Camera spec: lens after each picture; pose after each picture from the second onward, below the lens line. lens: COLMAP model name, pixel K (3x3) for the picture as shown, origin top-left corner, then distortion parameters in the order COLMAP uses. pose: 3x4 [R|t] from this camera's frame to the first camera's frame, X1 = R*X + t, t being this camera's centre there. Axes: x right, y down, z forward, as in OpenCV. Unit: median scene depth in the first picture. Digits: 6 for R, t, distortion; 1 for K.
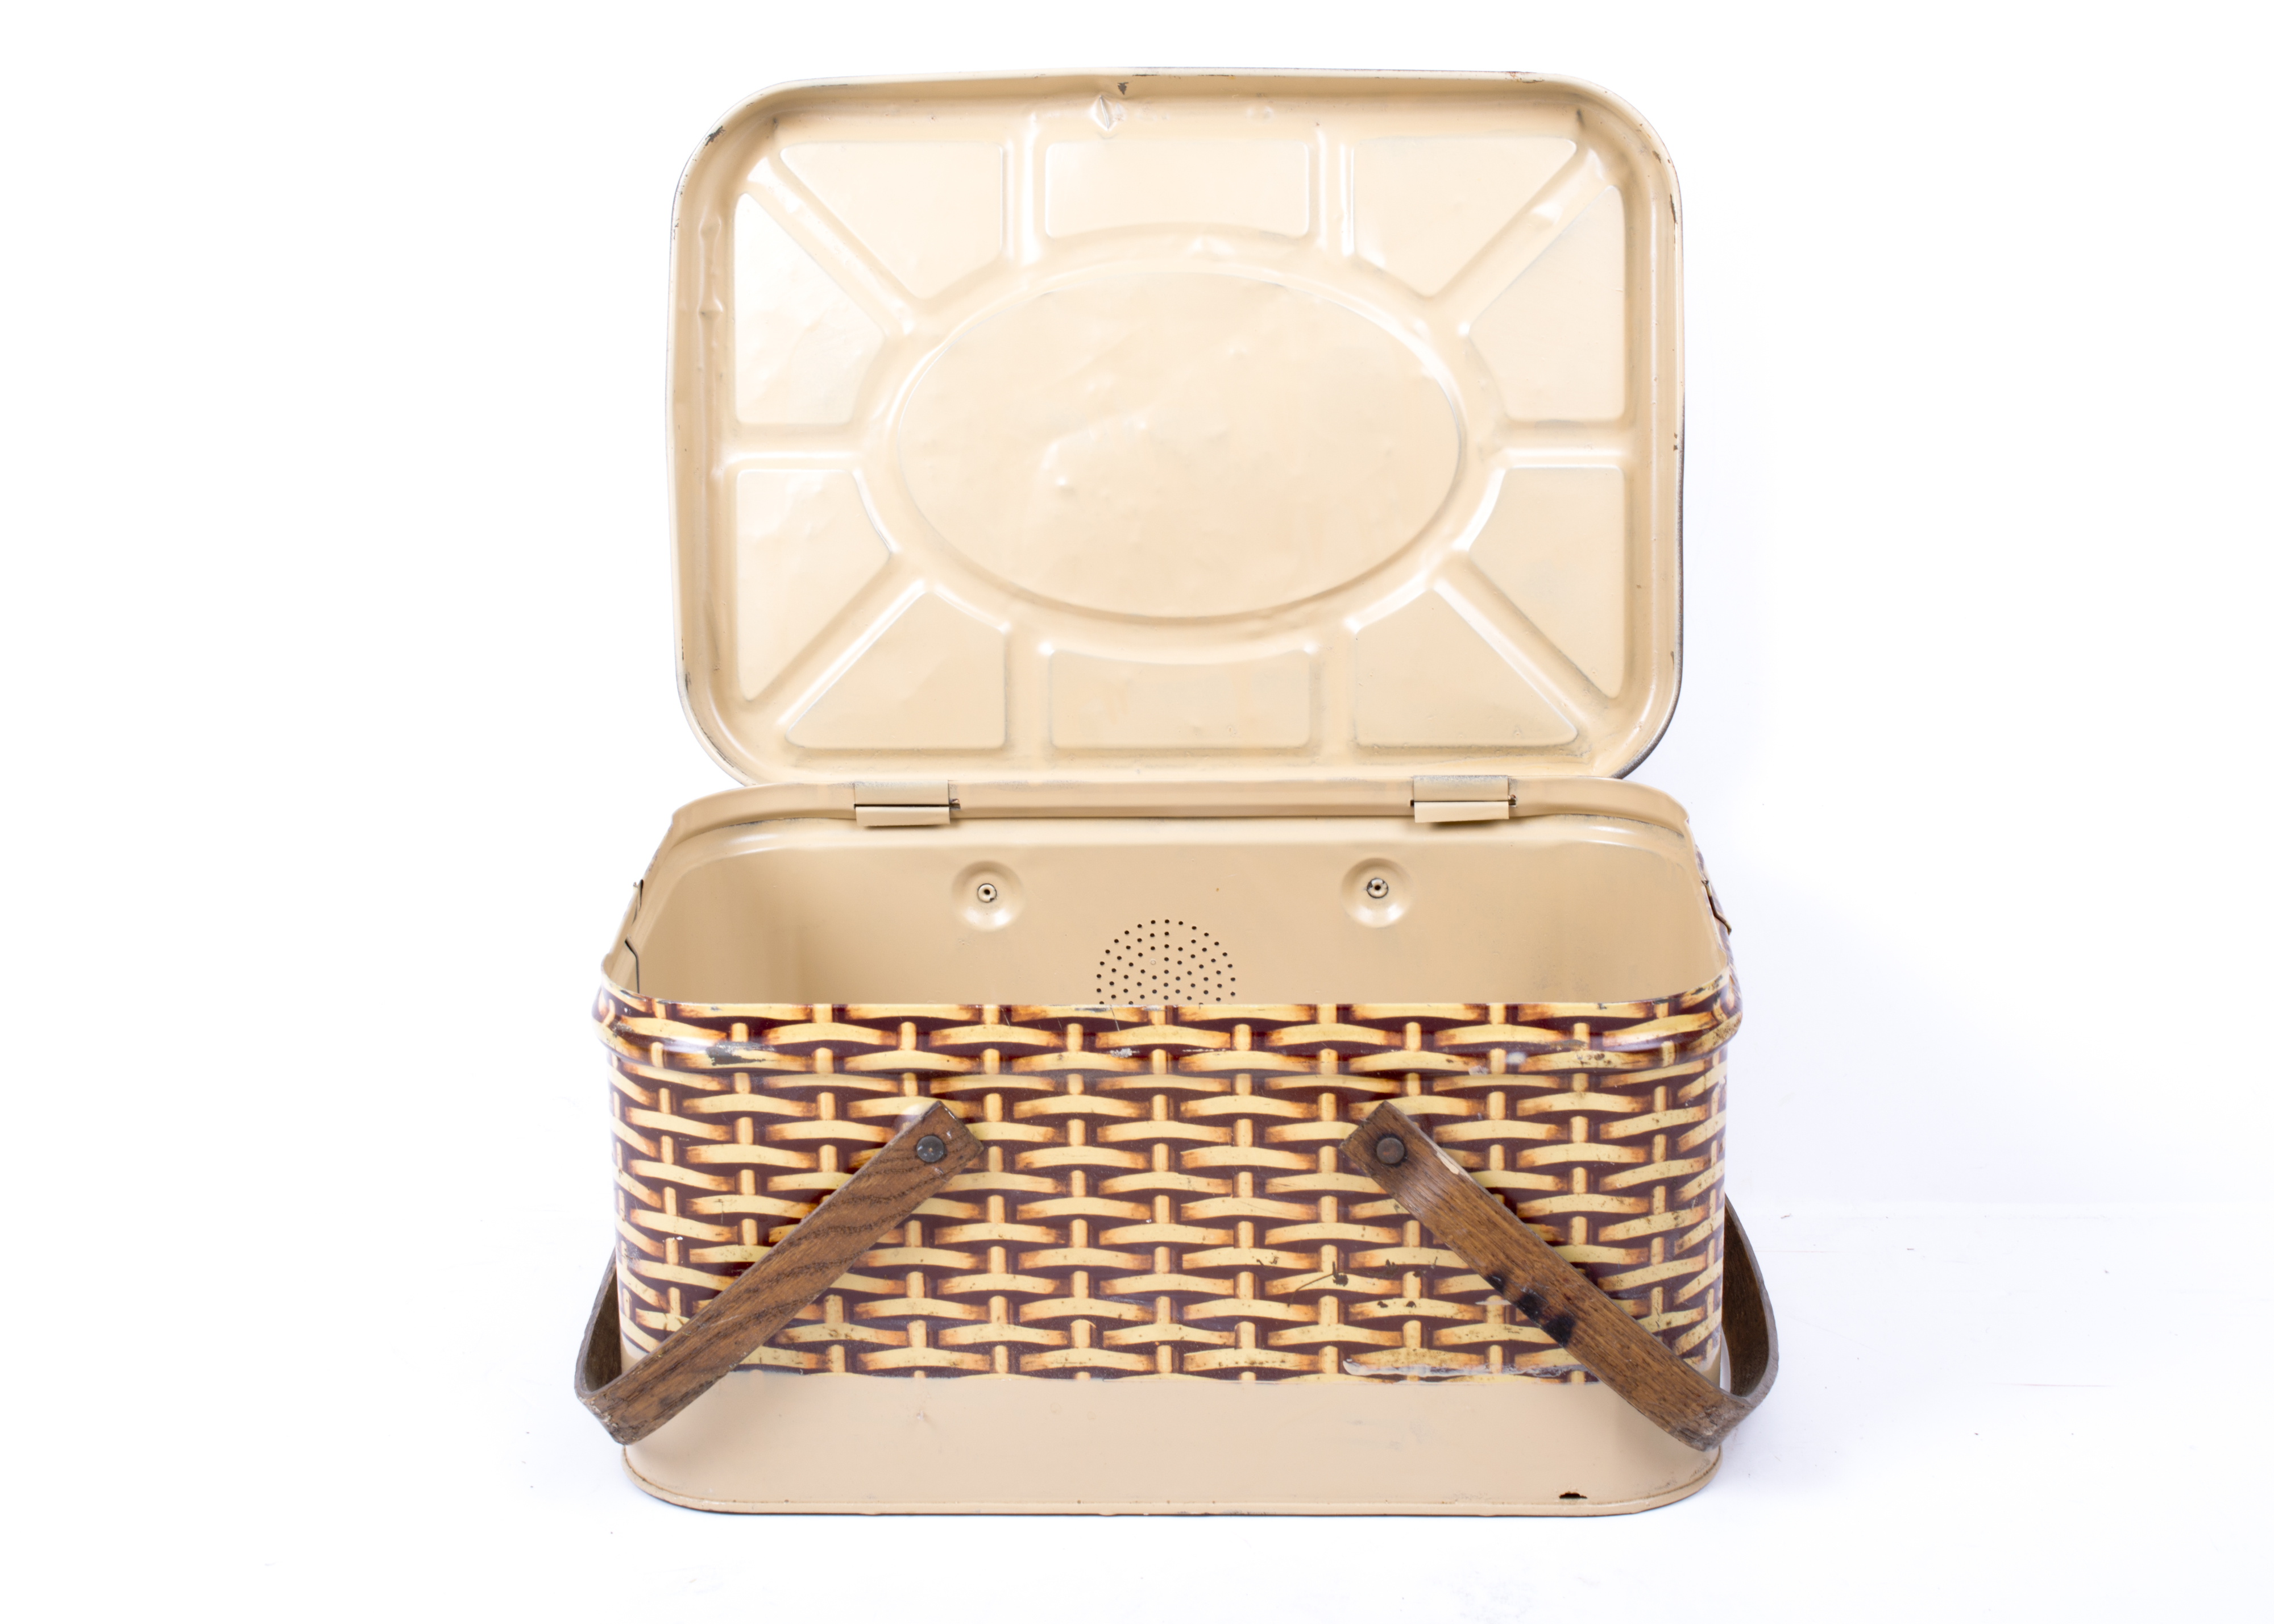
lens RADIAL K [[4785.5, 0, 1137.0], [0, 4785.5, 812.0], [0, 0, 1]] dist [0.010780, -0.049824]
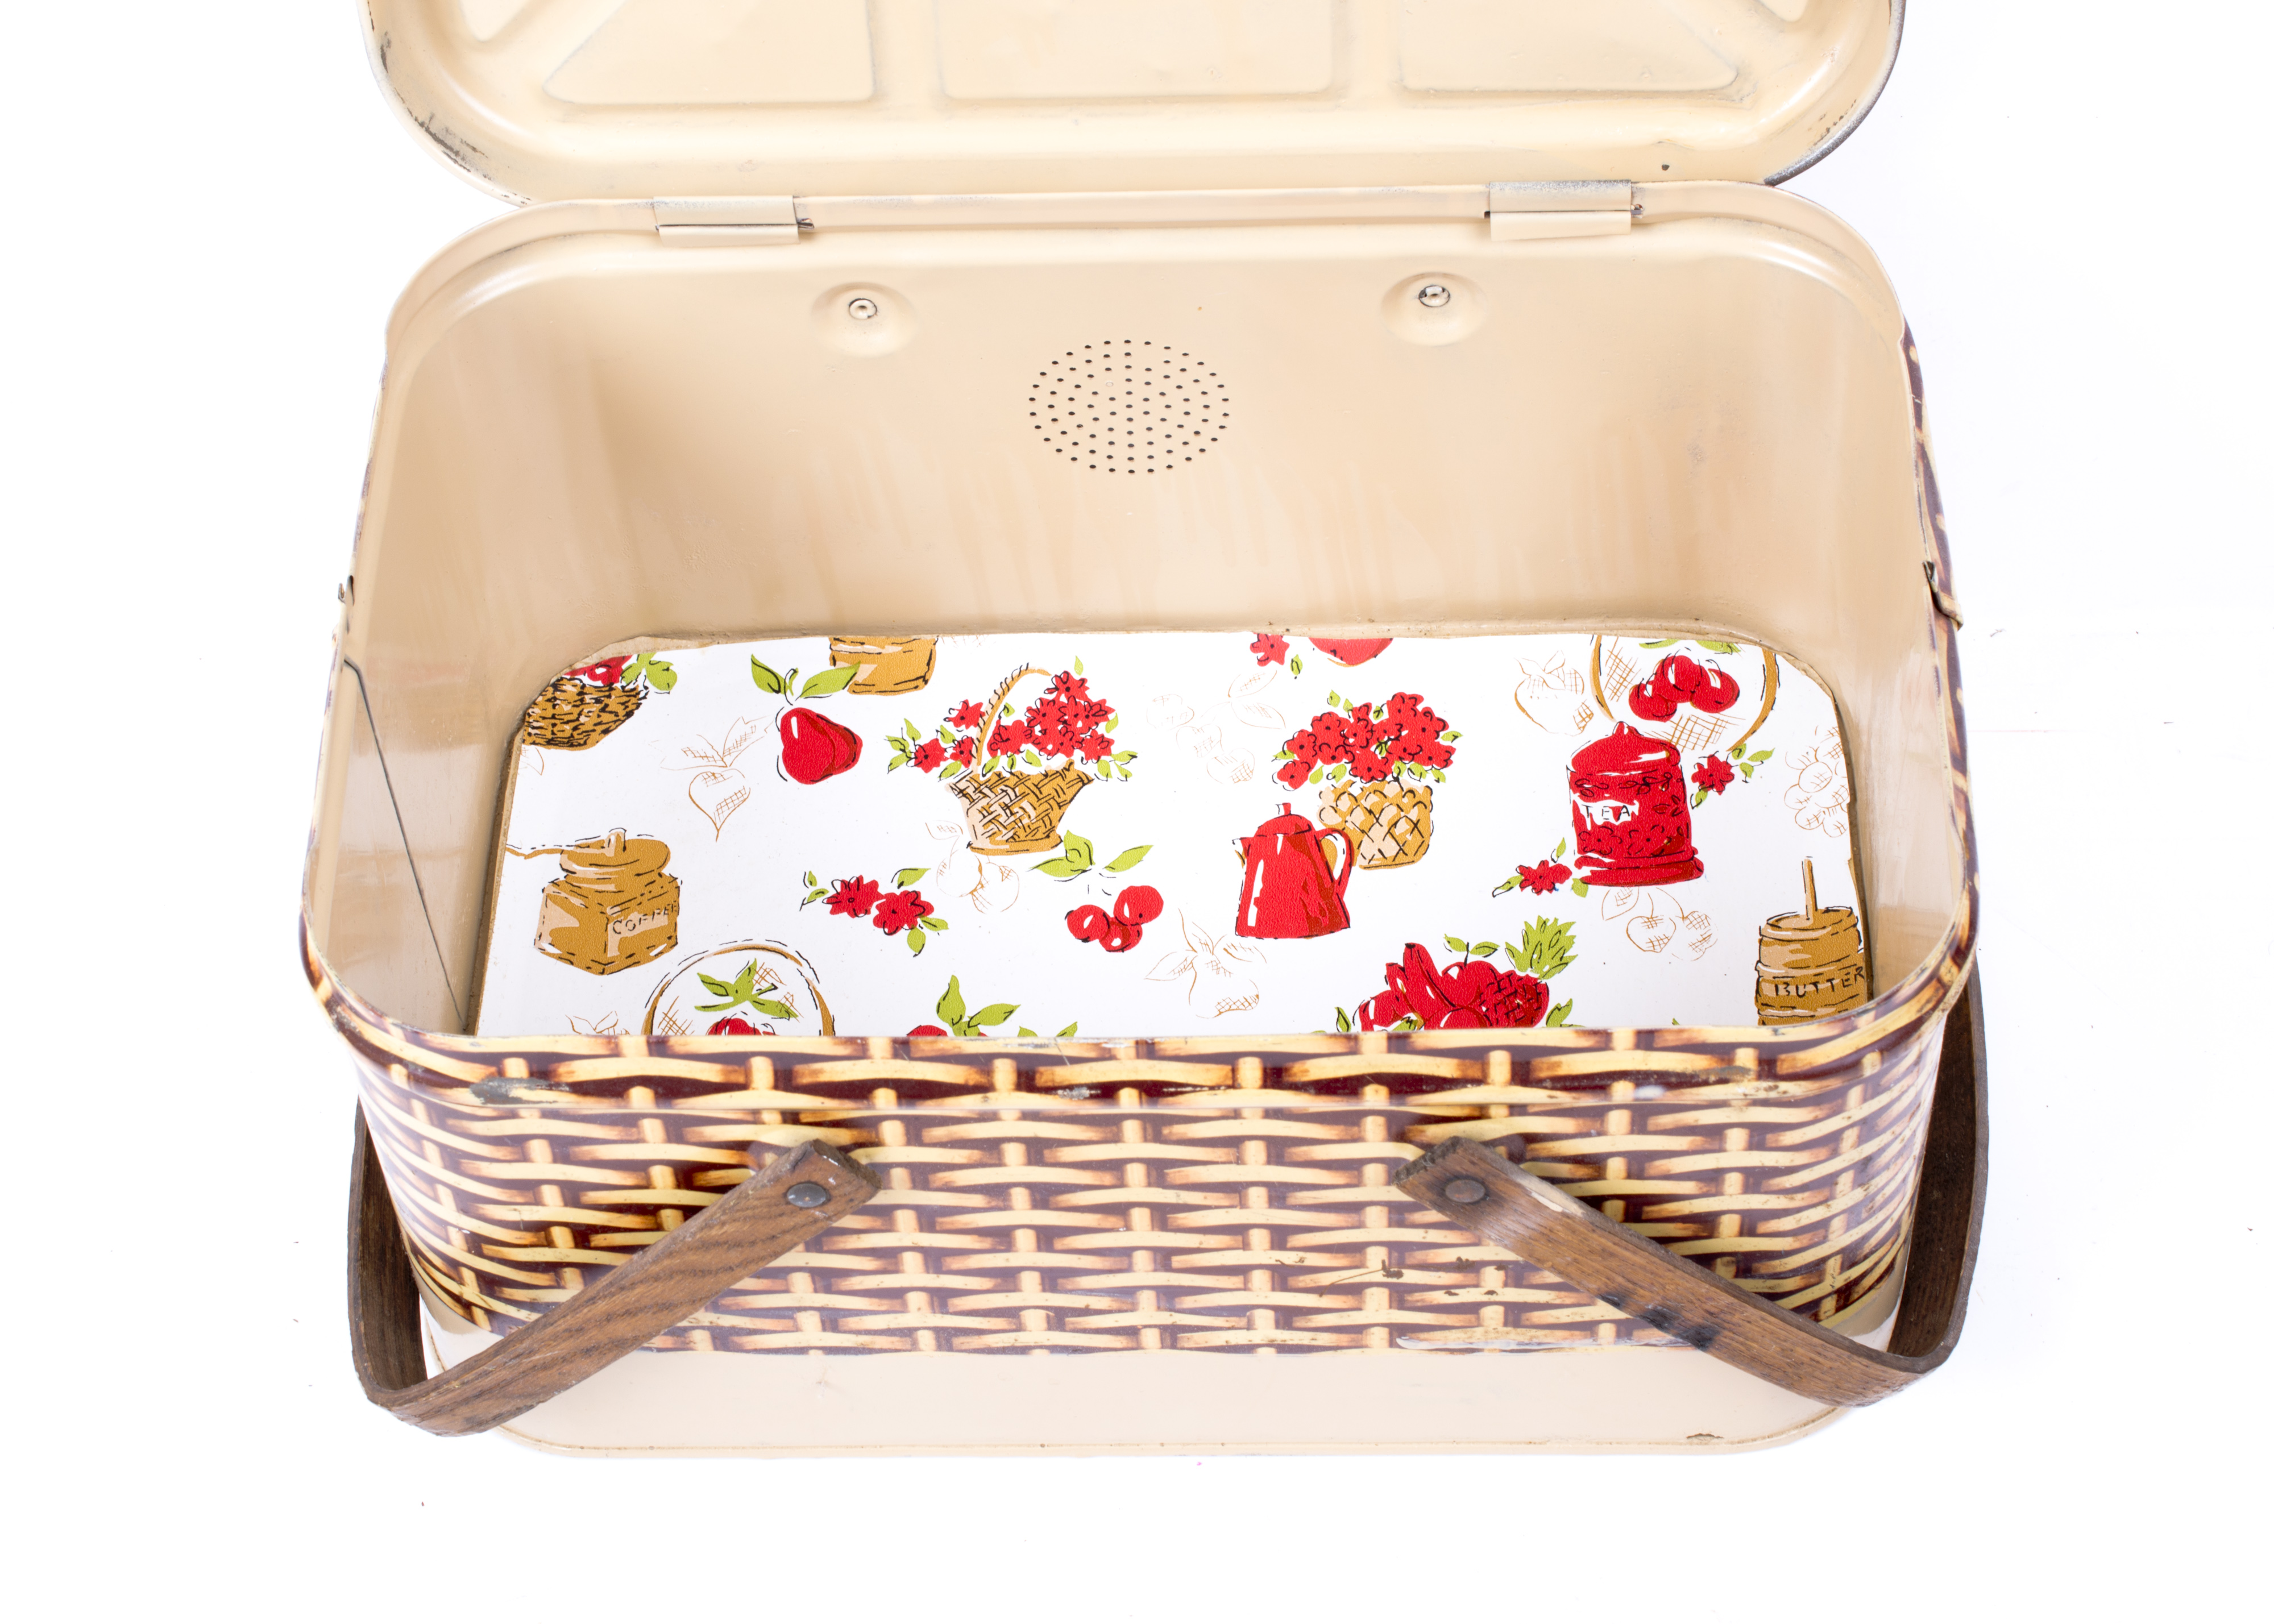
lens RADIAL K [[4785.5, 0, 1137.0], [0, 4785.5, 812.0], [0, 0, 1]] dist [0.010780, -0.049824]
pose [[0.999288, -0.036167, -0.010704, 0.014414], [0.035052, 0.785713, 0.617597, -0.399989], [-0.013926, -0.617533, 0.786422, 0.479779]]
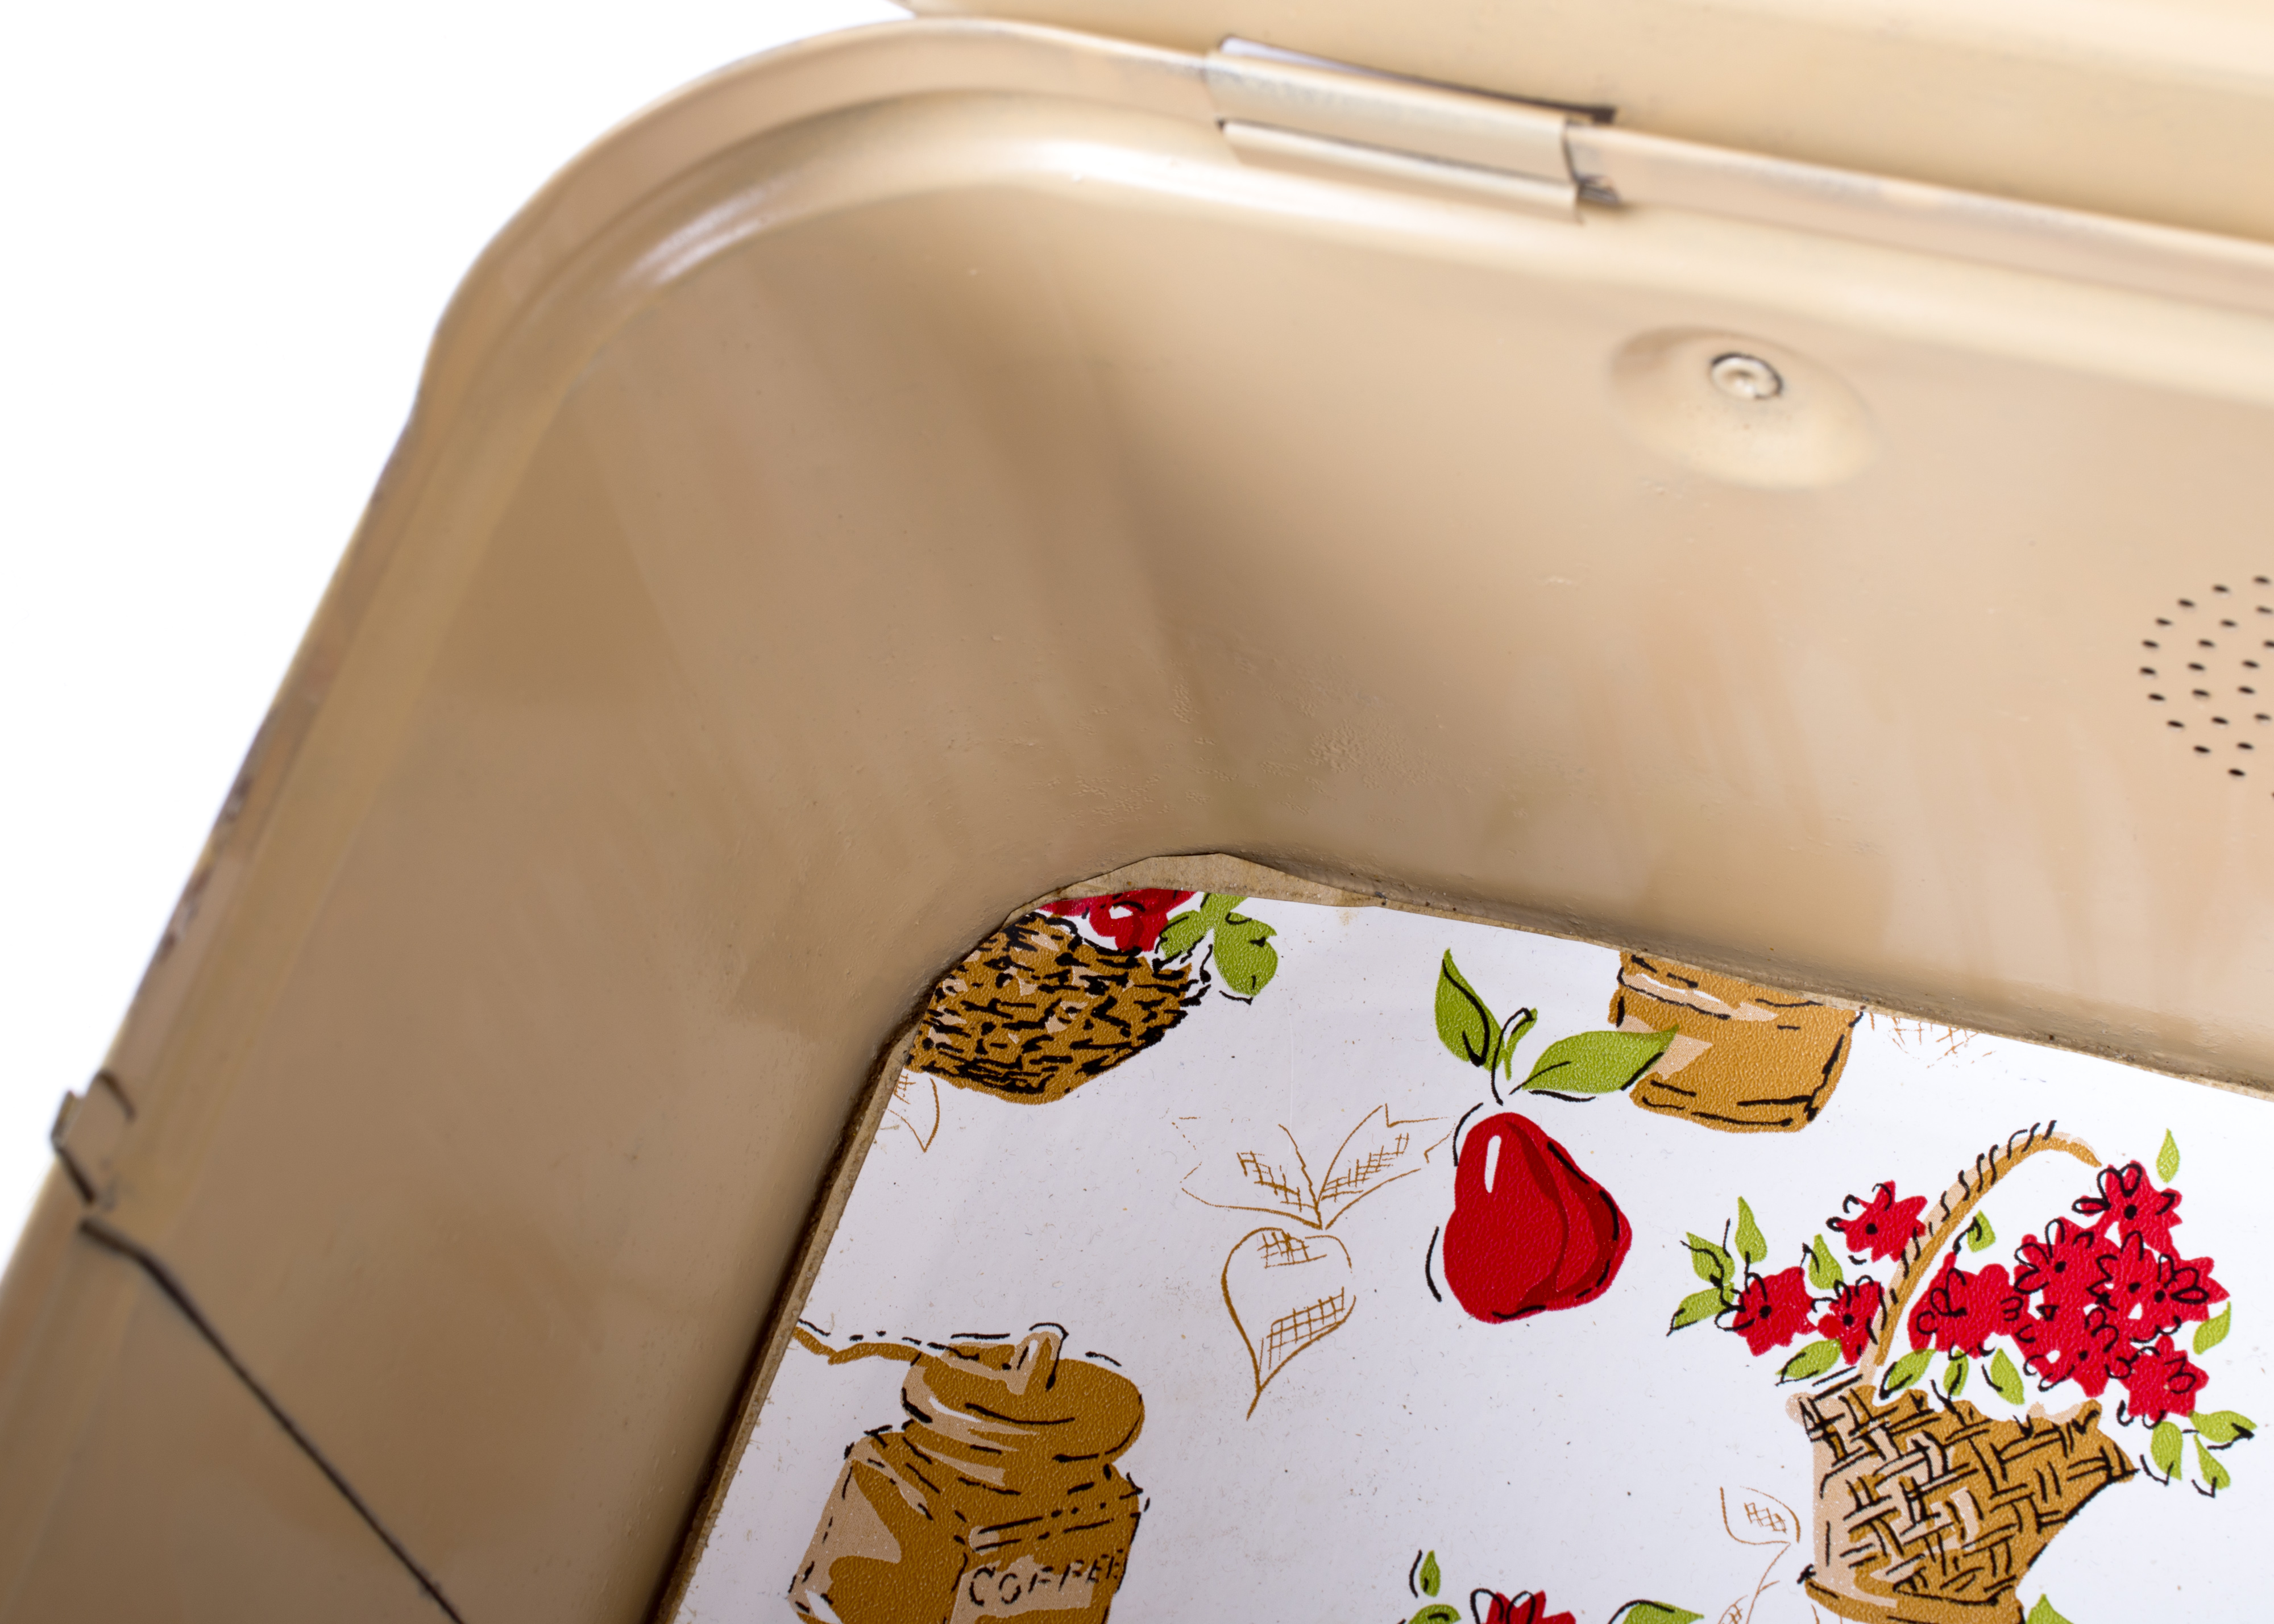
lens RADIAL K [[4785.5, 0, 1137.0], [0, 4785.5, 812.0], [0, 0, 1]] dist [0.010780, -0.049824]
pose [[0.949329, 0.177751, -0.259189, 0.011130], [0.078852, 0.663610, 0.743912, -0.192526], [0.304231, -0.726655, 0.615968, 0.930187]]
